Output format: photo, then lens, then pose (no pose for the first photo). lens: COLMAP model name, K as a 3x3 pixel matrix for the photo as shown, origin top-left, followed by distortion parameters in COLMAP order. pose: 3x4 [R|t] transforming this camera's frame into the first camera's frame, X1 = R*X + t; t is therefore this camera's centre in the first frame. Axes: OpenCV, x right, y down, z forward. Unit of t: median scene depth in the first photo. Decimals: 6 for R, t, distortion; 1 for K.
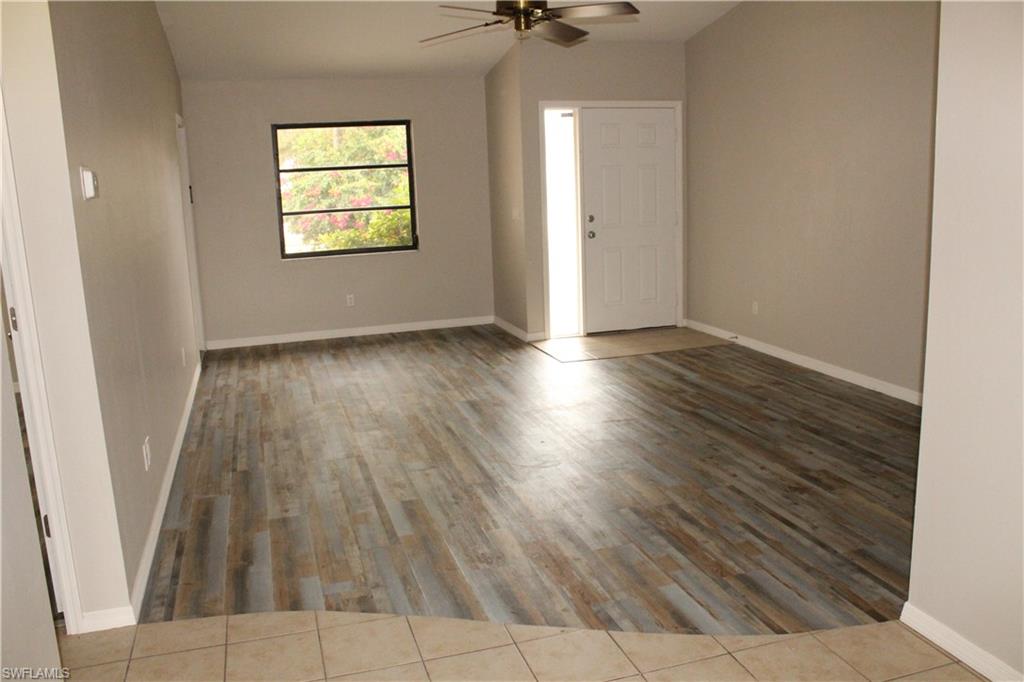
lens RADIAL K [[858.1, 0, 513.5], [0, 858.1, 345.9], [0, 0, 1]] dist [-0.101521, 0.068435]
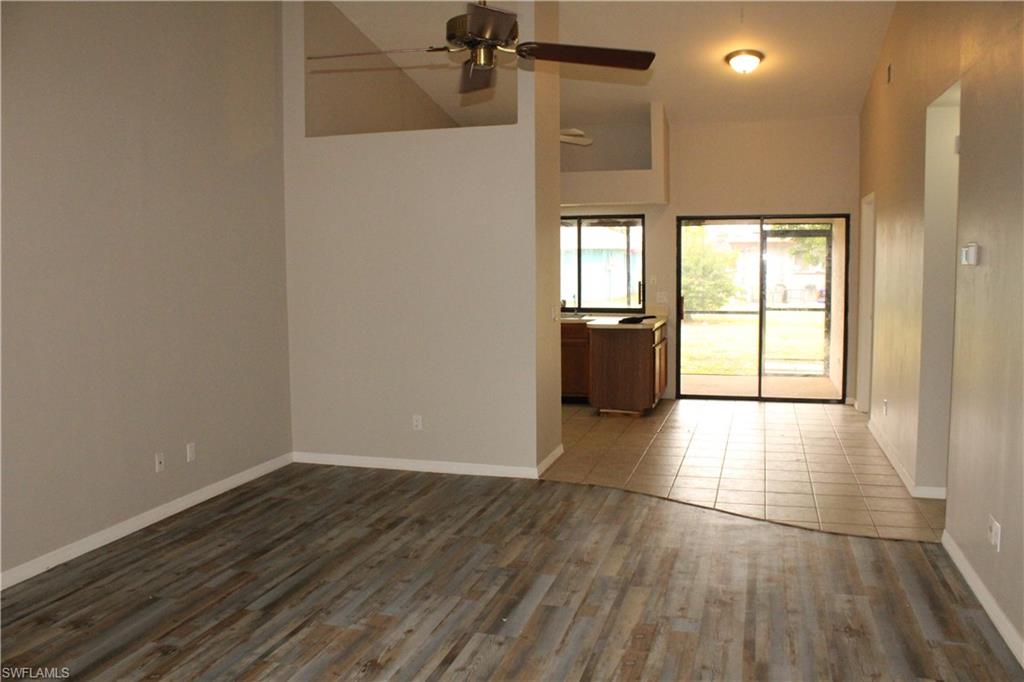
lens RADIAL K [[858.1, 0, 511.7], [0, 858.1, 336.3], [0, 0, 1]] dist [-0.101521, 0.068435]
pose [[-0.832636, -0.005322, 0.553794, -0.423892], [0.150449, 0.960176, 0.235429, -0.334171], [-0.532993, 0.279345, -0.798677, 1.680452]]
